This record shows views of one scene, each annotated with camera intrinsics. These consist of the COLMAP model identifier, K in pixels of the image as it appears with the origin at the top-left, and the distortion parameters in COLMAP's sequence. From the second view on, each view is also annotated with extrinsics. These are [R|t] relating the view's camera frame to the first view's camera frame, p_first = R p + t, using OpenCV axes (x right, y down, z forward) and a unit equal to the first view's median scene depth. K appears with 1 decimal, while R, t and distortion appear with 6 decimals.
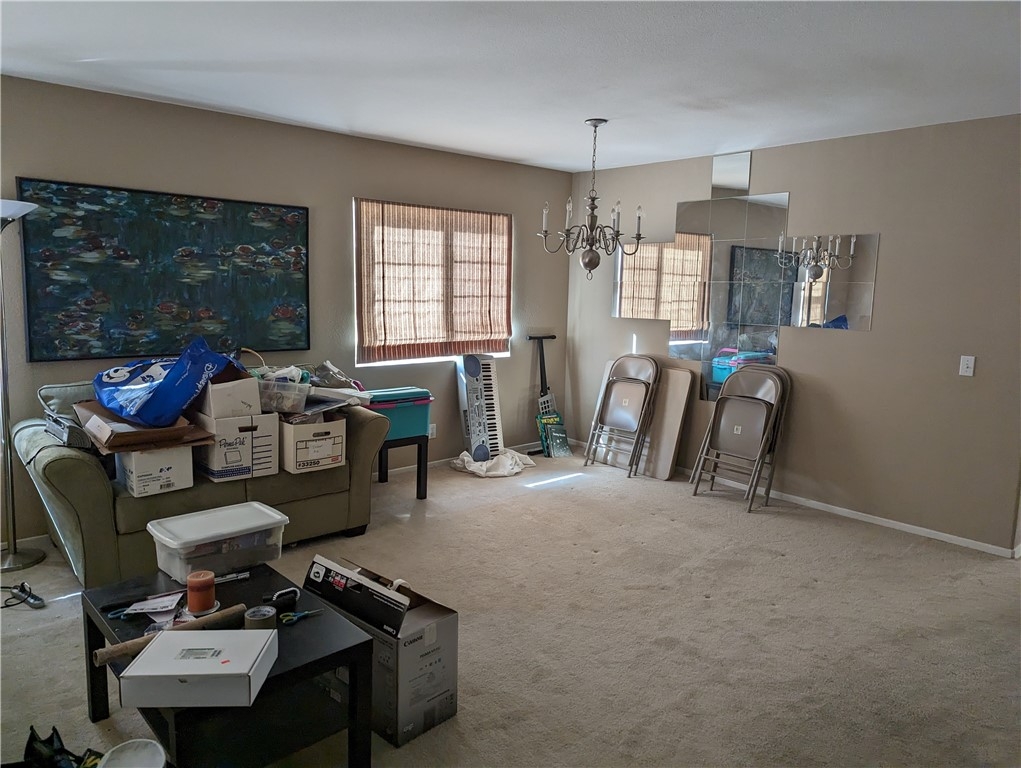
lens RADIAL K [[700.4, 0, 510.5], [0, 700.4, 384.0], [0, 0, 1]] dist [0.002159, 0.001072]
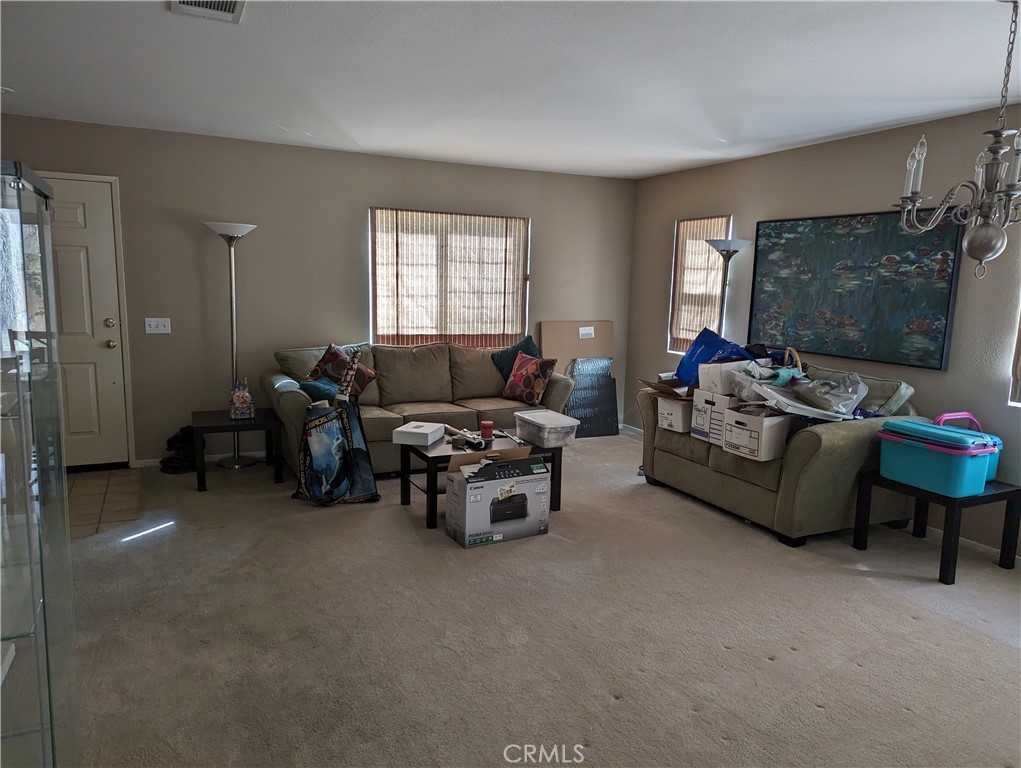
lens RADIAL K [[700.4, 0, 510.5], [0, 700.4, 384.0], [0, 0, 1]] dist [0.002159, 0.001072]
pose [[-0.277755, 0.108368, -0.954520, 0.796670], [-0.165984, 0.973259, 0.158795, -0.094278], [0.946204, 0.202541, -0.252340, 0.831050]]
